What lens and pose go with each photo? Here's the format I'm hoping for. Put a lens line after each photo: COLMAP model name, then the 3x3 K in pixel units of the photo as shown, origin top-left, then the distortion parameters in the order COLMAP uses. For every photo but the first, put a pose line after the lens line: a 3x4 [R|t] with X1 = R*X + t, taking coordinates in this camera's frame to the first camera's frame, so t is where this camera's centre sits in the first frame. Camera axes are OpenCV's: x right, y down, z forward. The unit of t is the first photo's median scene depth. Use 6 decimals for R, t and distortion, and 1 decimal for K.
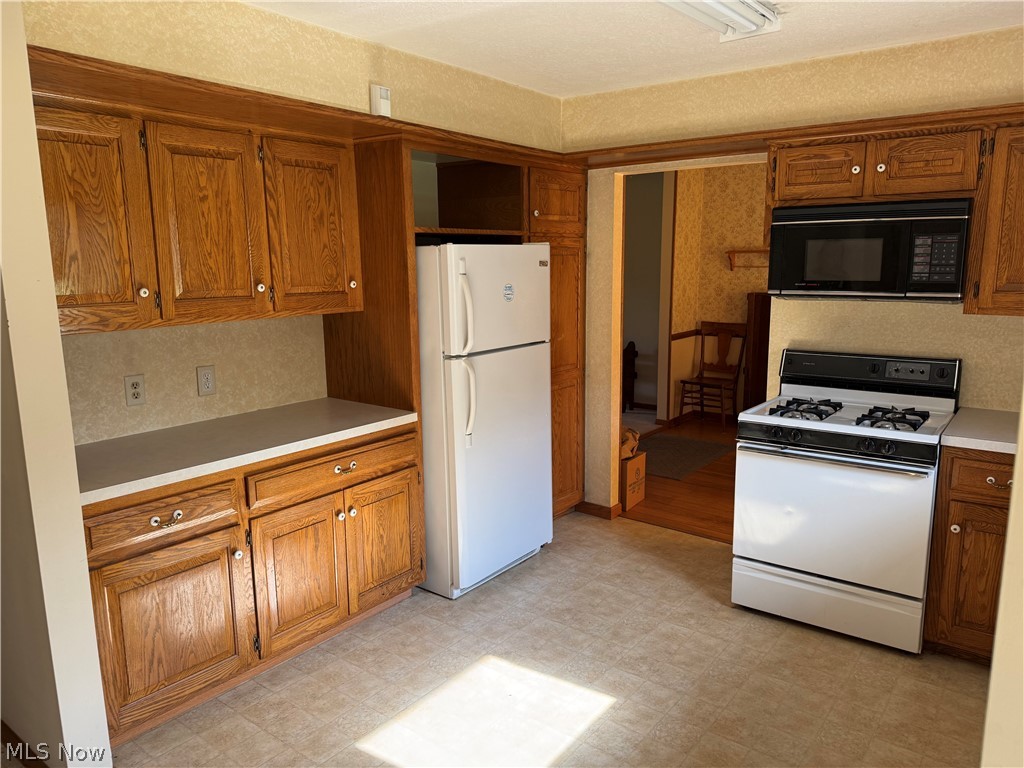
lens RADIAL K [[721.4, 0, 511.4], [0, 721.4, 385.8], [0, 0, 1]] dist [0.005461, -0.024517]
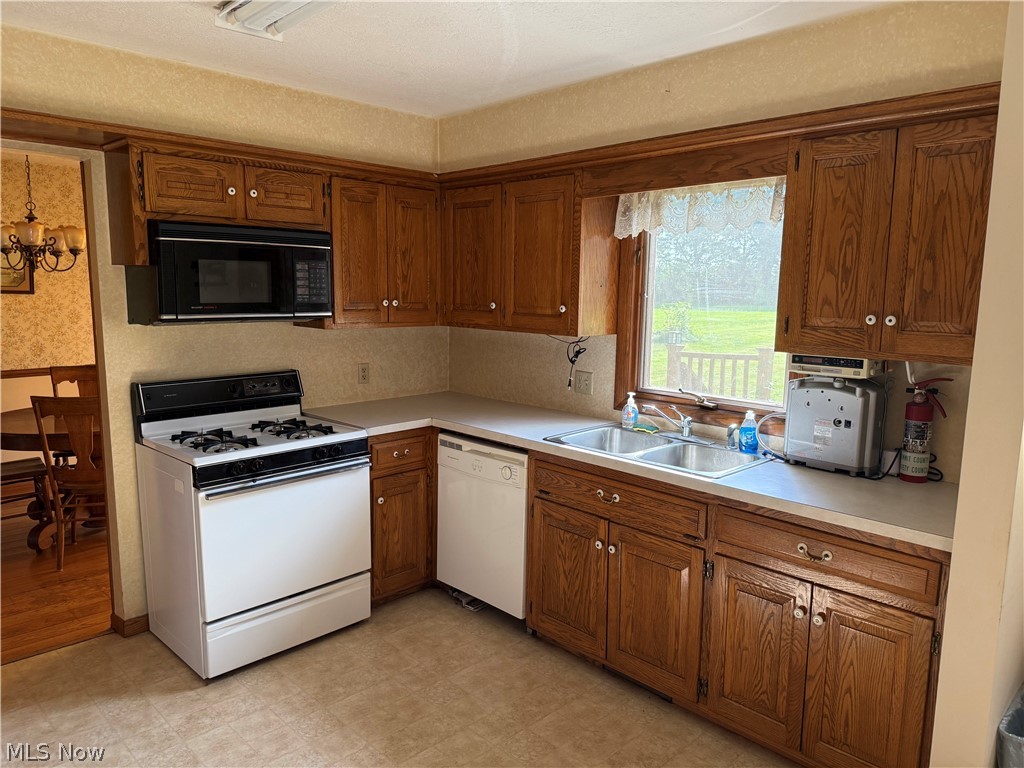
lens RADIAL K [[721.4, 0, 512.2], [0, 721.4, 386.7], [0, 0, 1]] dist [0.005461, -0.024517]
pose [[0.114932, -0.127182, 0.985198, -0.496013], [0.157524, 0.981555, 0.108335, -0.083512], [-0.980804, 0.142742, 0.132846, 0.533858]]
